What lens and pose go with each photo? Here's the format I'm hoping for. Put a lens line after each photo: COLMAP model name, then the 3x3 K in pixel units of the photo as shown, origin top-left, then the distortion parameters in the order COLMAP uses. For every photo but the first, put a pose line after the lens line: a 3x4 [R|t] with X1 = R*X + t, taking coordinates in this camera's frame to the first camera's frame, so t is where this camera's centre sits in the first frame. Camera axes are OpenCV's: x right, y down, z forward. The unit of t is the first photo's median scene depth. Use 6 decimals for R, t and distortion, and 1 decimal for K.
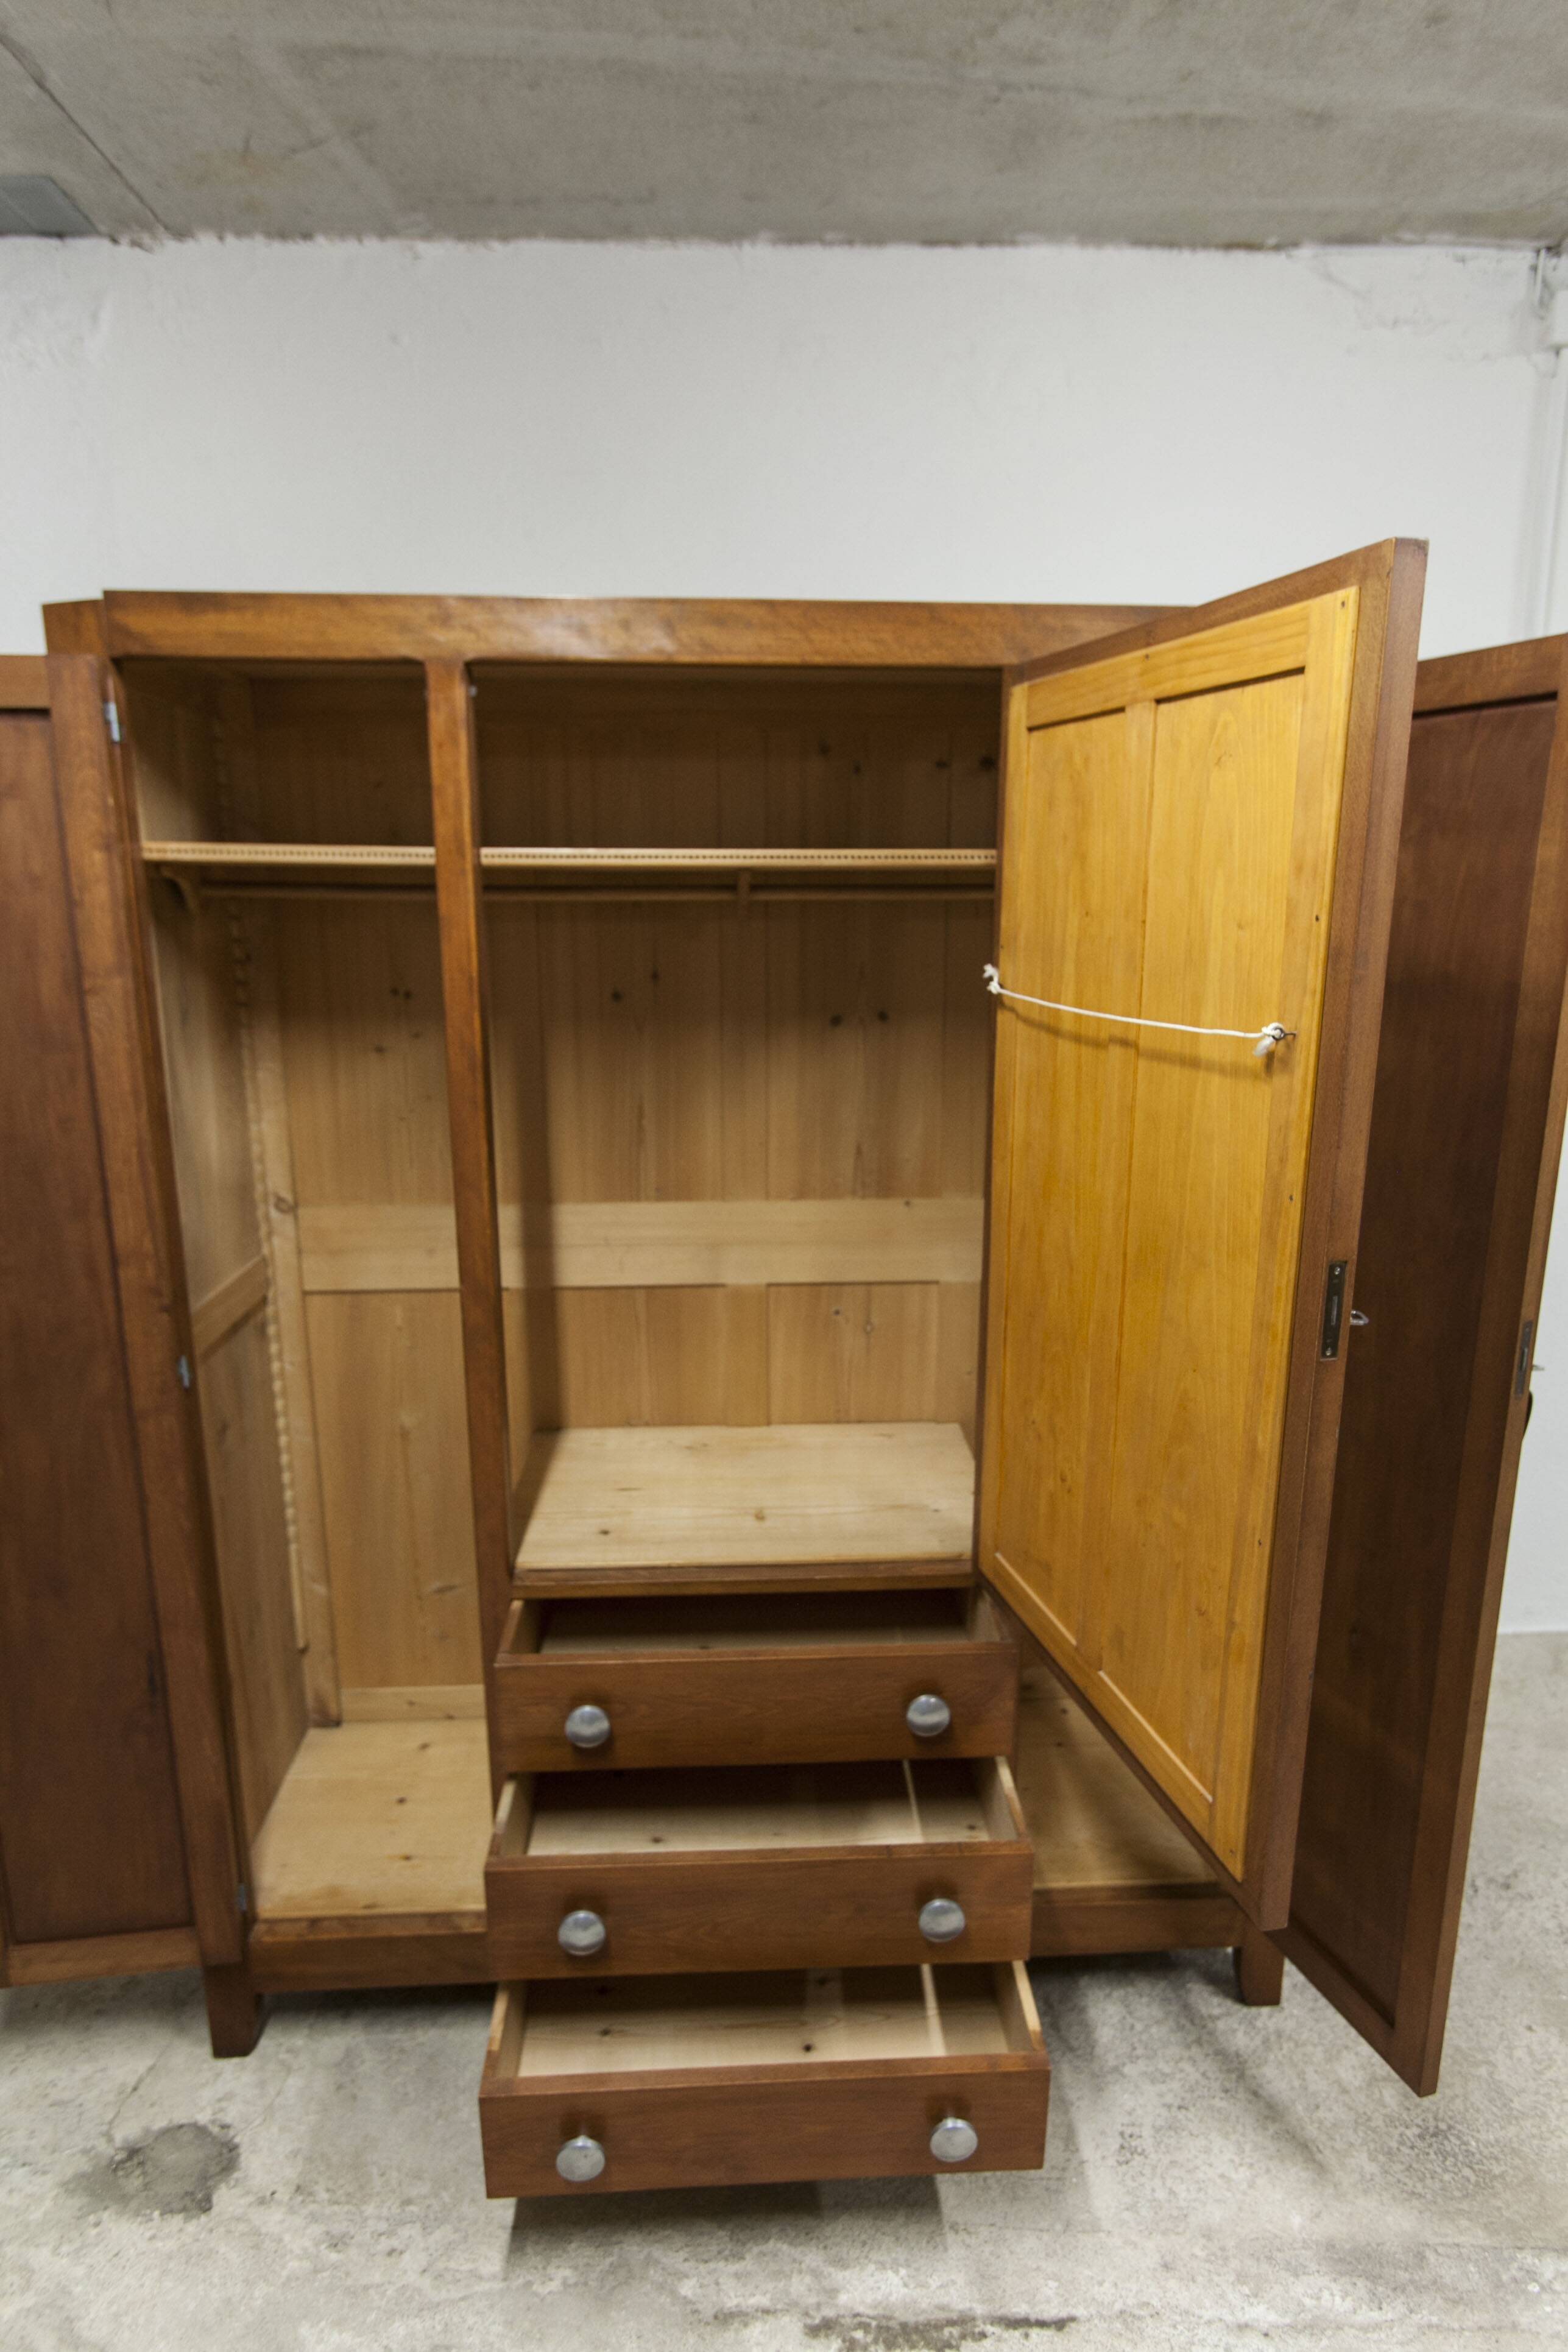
lens RADIAL K [[1313.4, 0, 803.3], [0, 1313.4, 1177.2], [0, 0, 1]] dist [-0.010834, 0.004652]
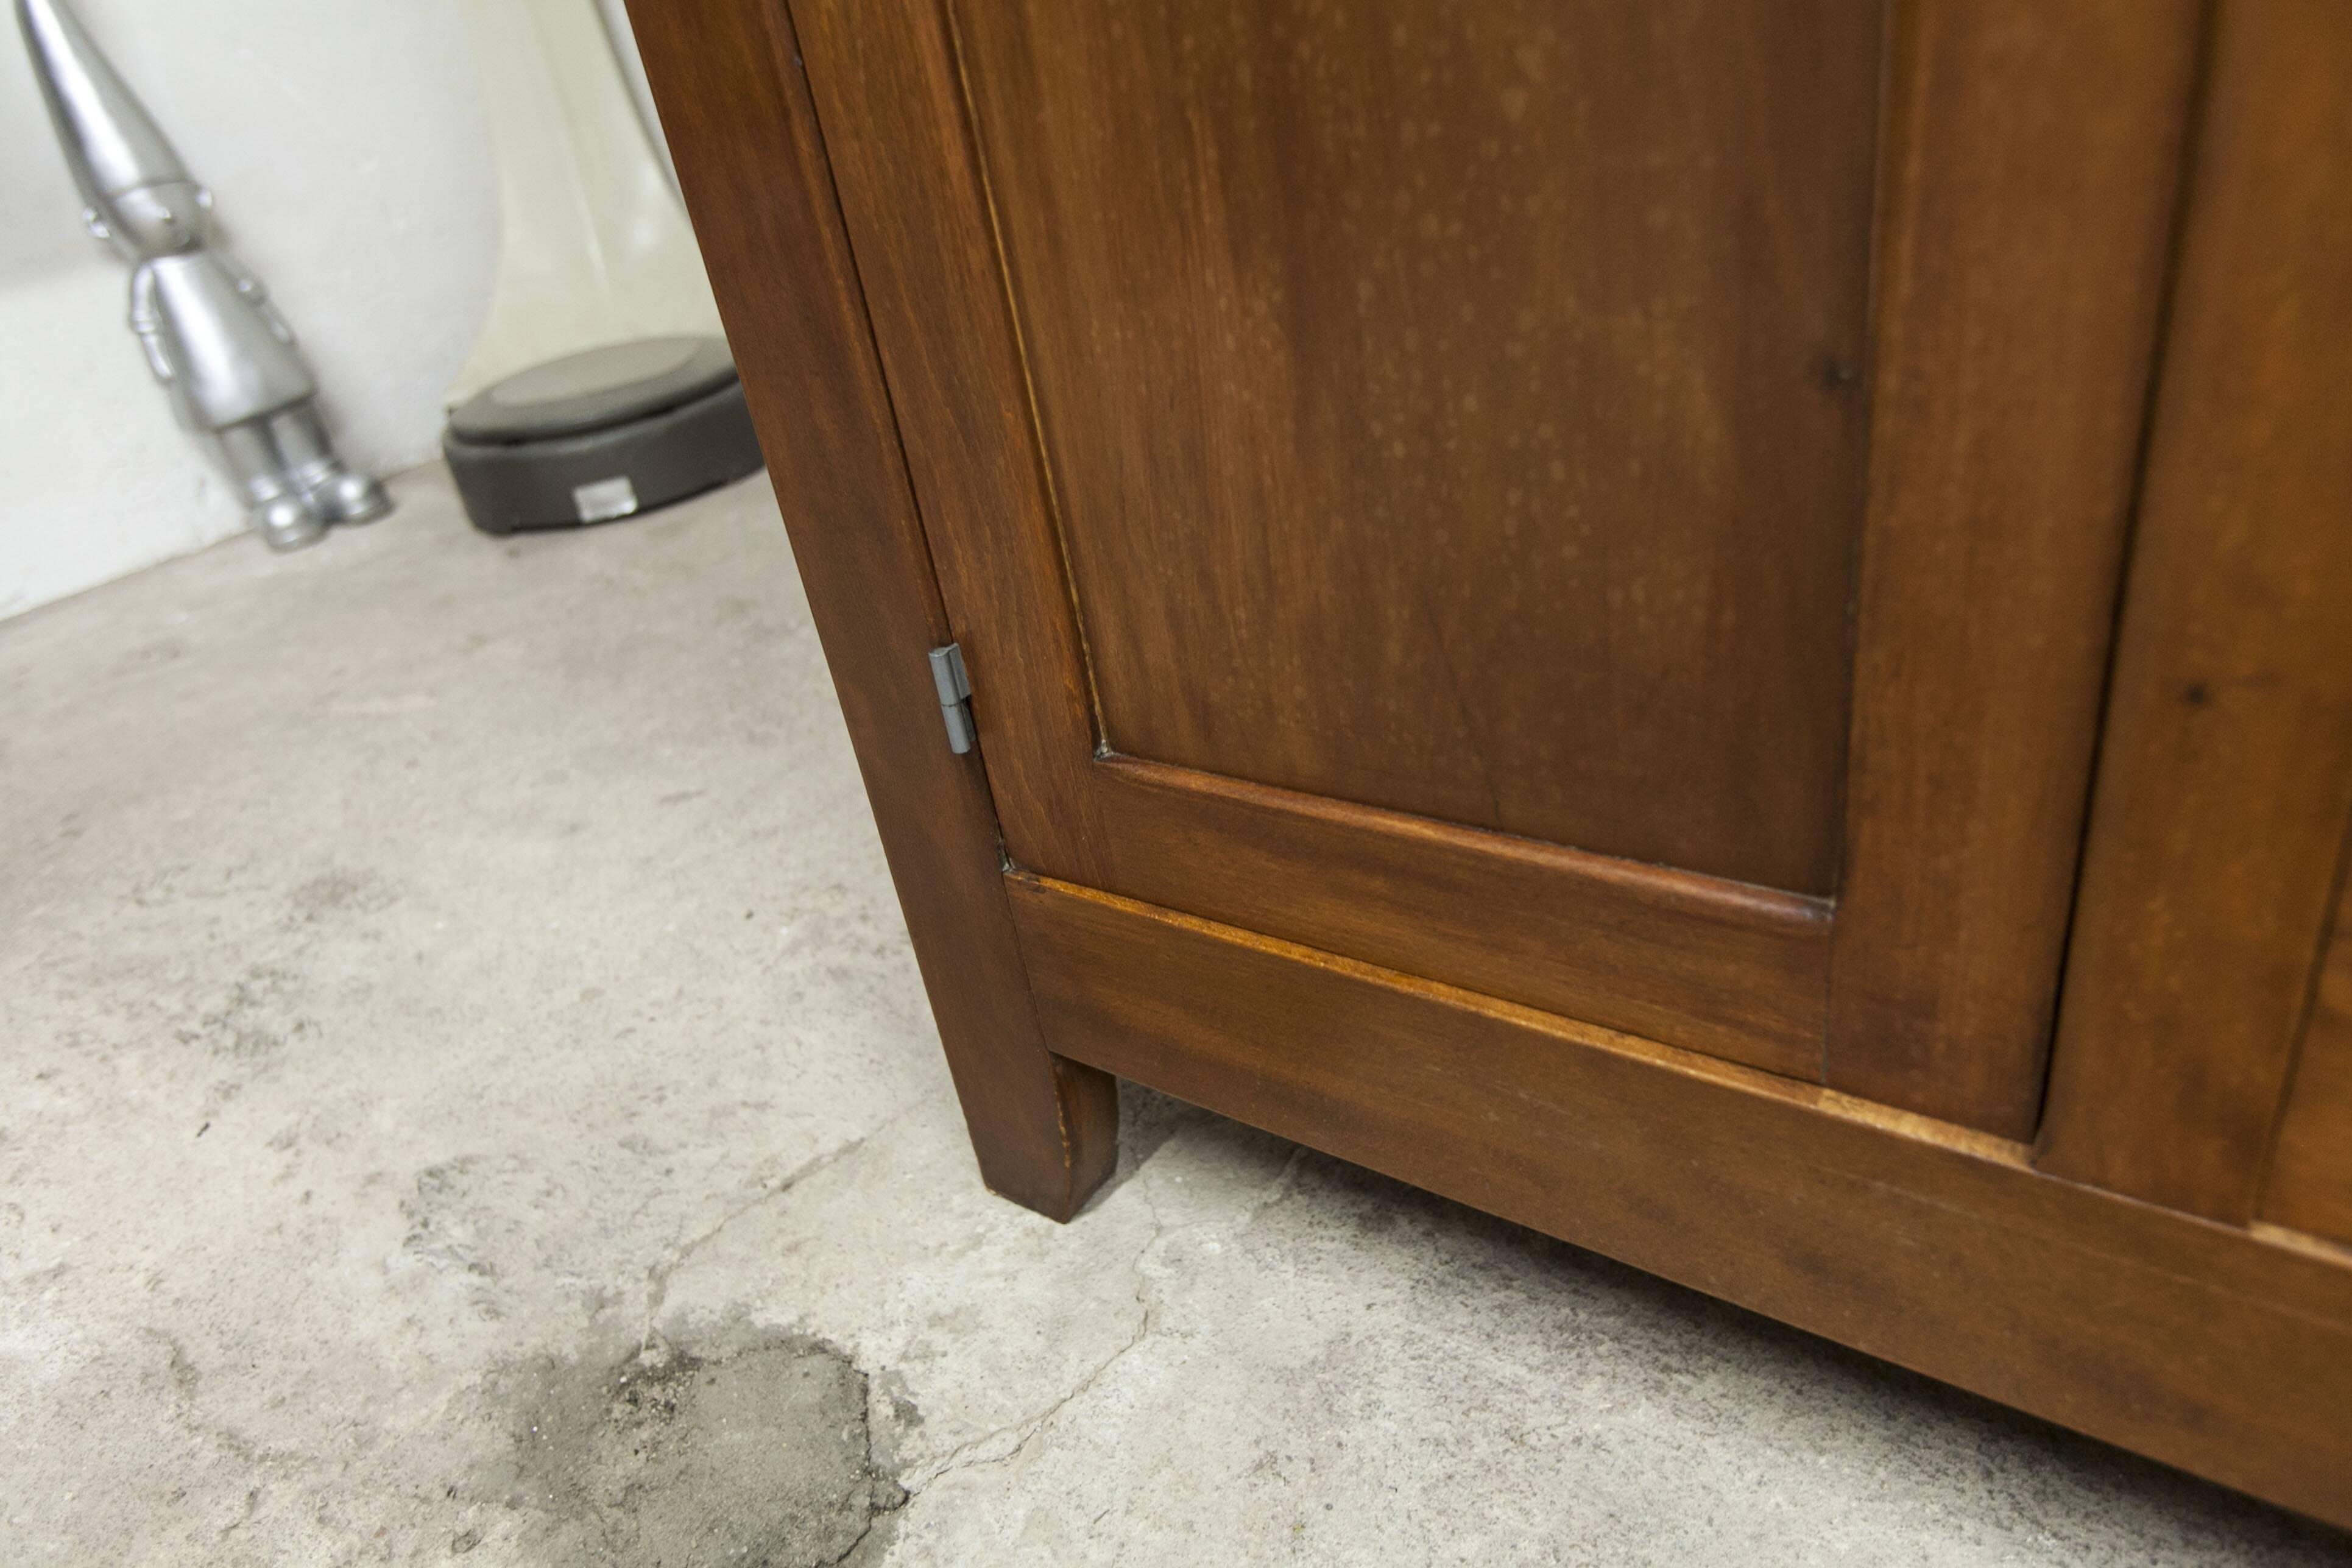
lens RADIAL K [[1553.9, 0, 1159.5], [0, 1553.9, 784.5], [0, 0, 1]] dist [0.007878, -0.003674]
pose [[0.755309, 0.207018, -0.621814, -0.208547], [0.025268, 0.938895, 0.343276, 0.468557], [0.654882, -0.274992, 0.703924, 0.818206]]
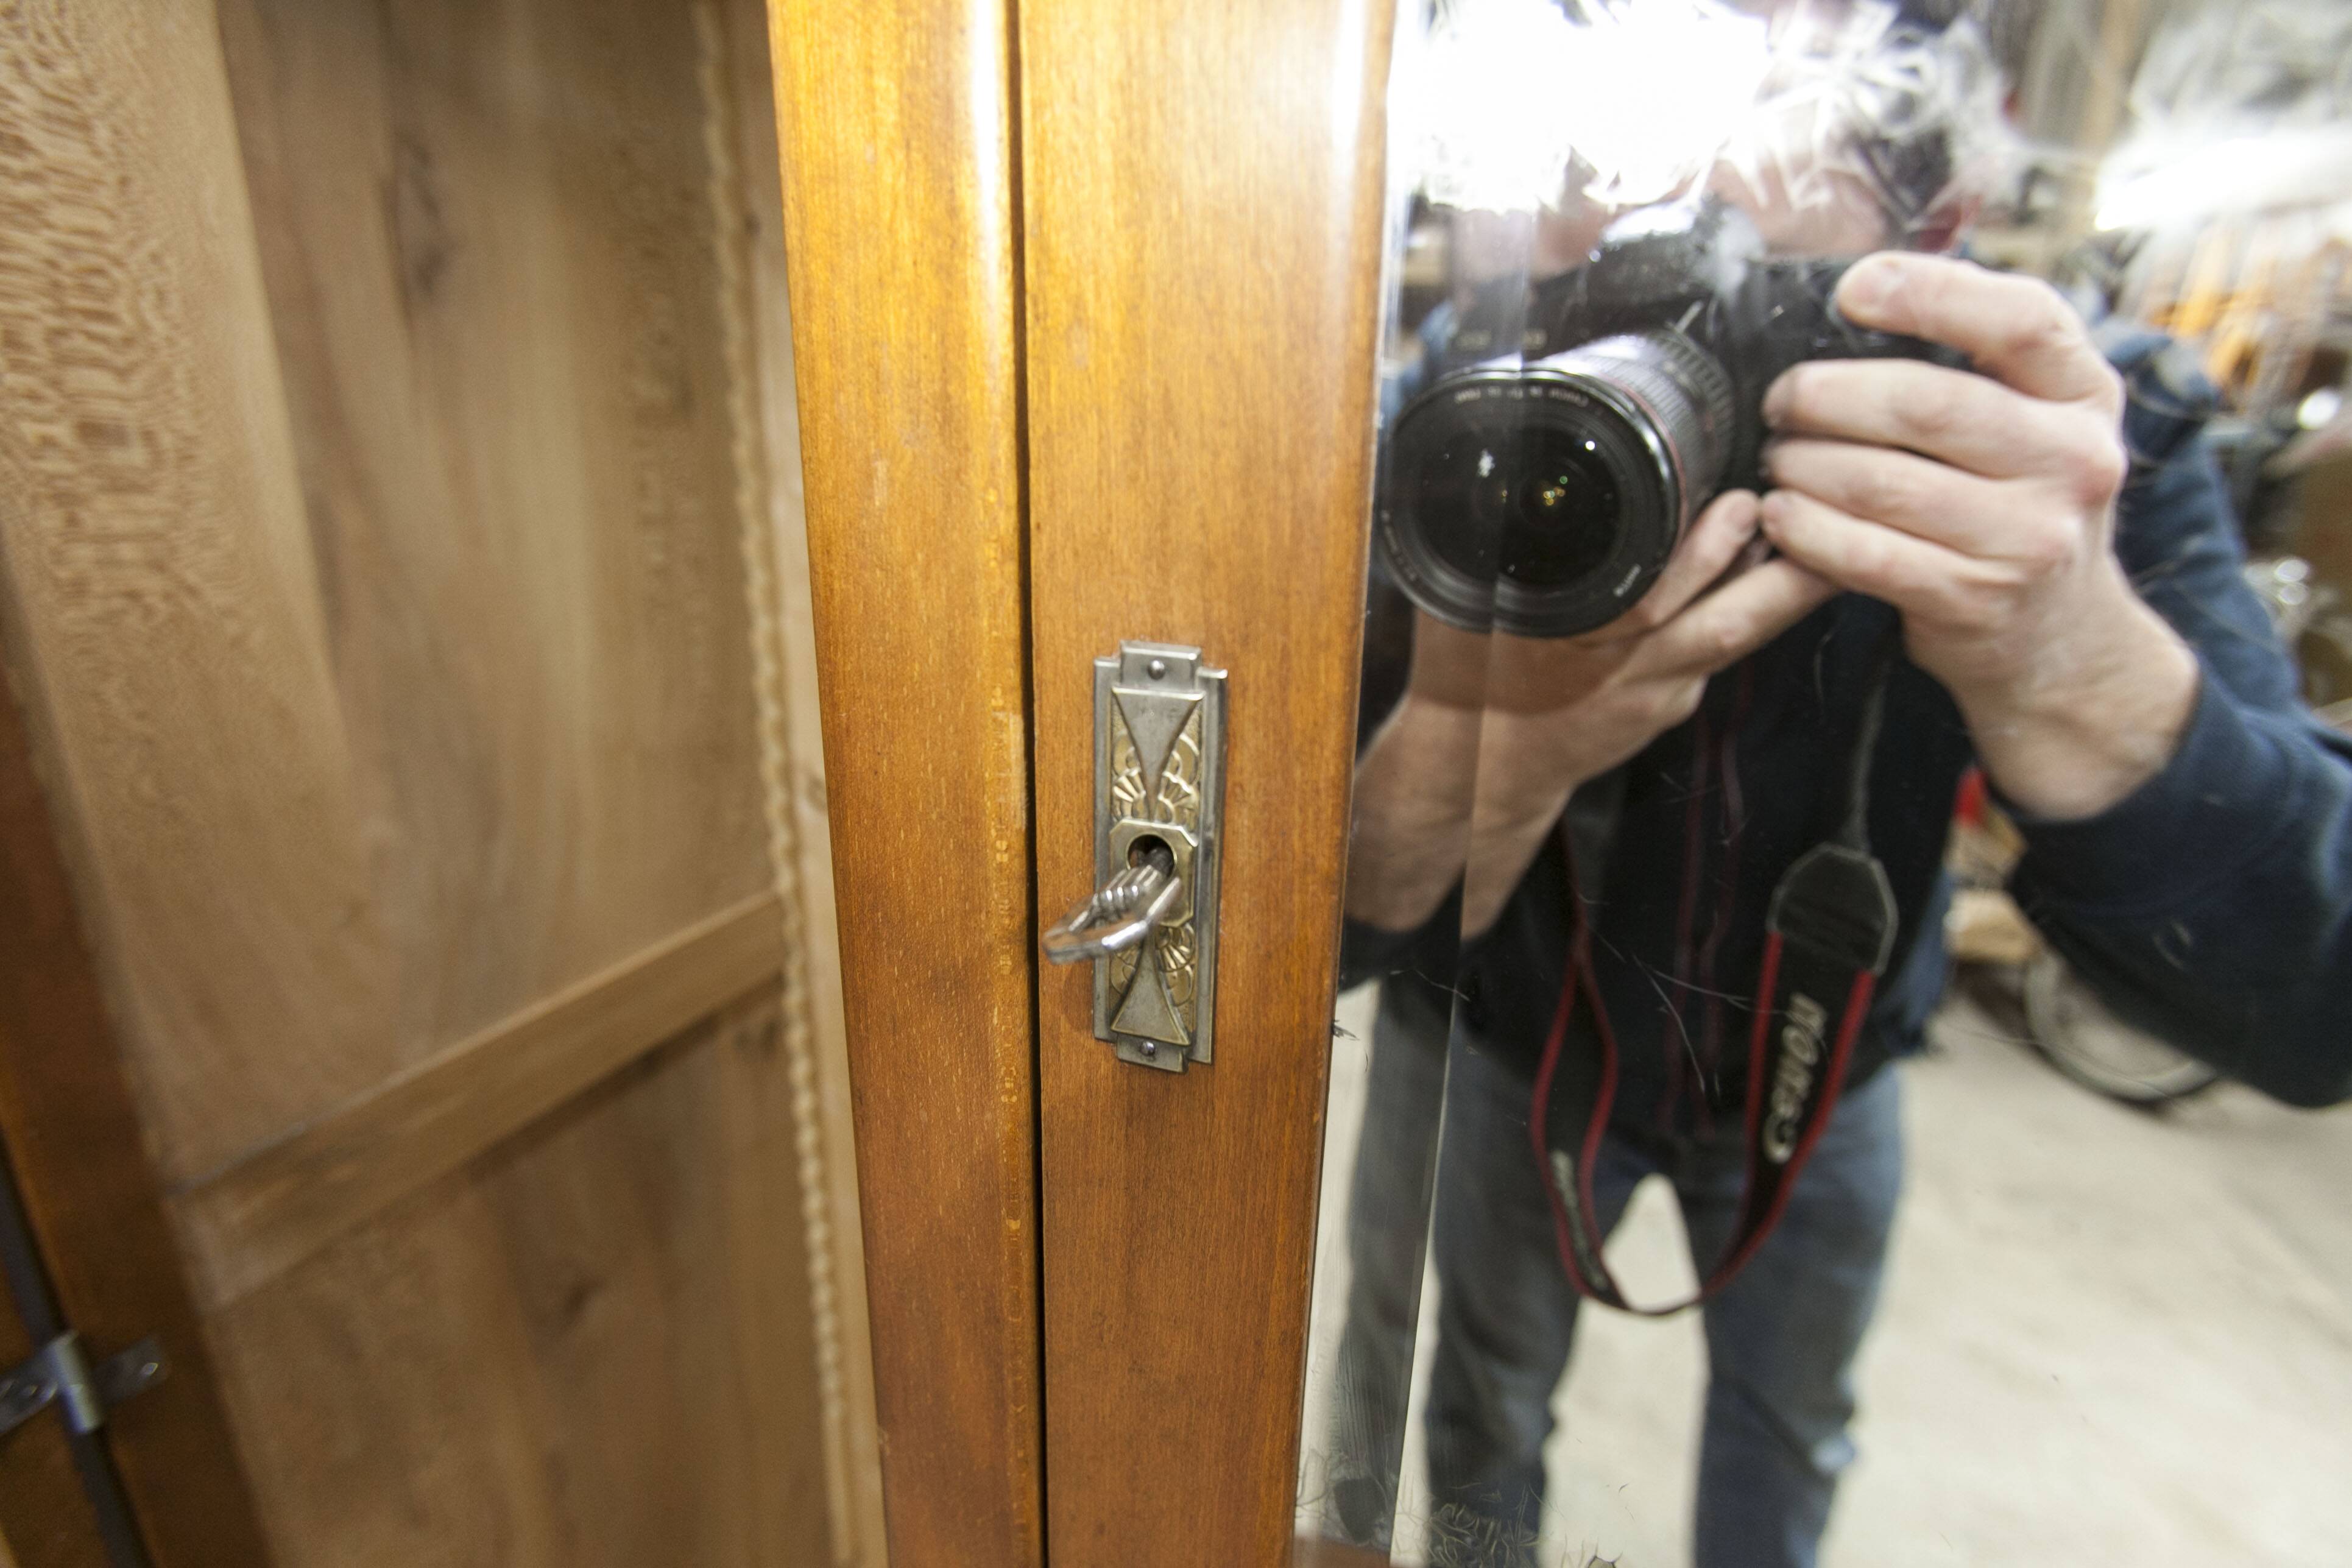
lens RADIAL K [[1048.1, 0, 1176.4], [0, 1048.1, 796.6], [0, 0, 1]] dist [-0.003460, 0.002737]
pose [[0.921341, 0.132716, -0.365401, -0.161270], [-0.109409, 0.990452, 0.083870, -0.027830], [0.373043, -0.037295, 0.927064, 0.806550]]
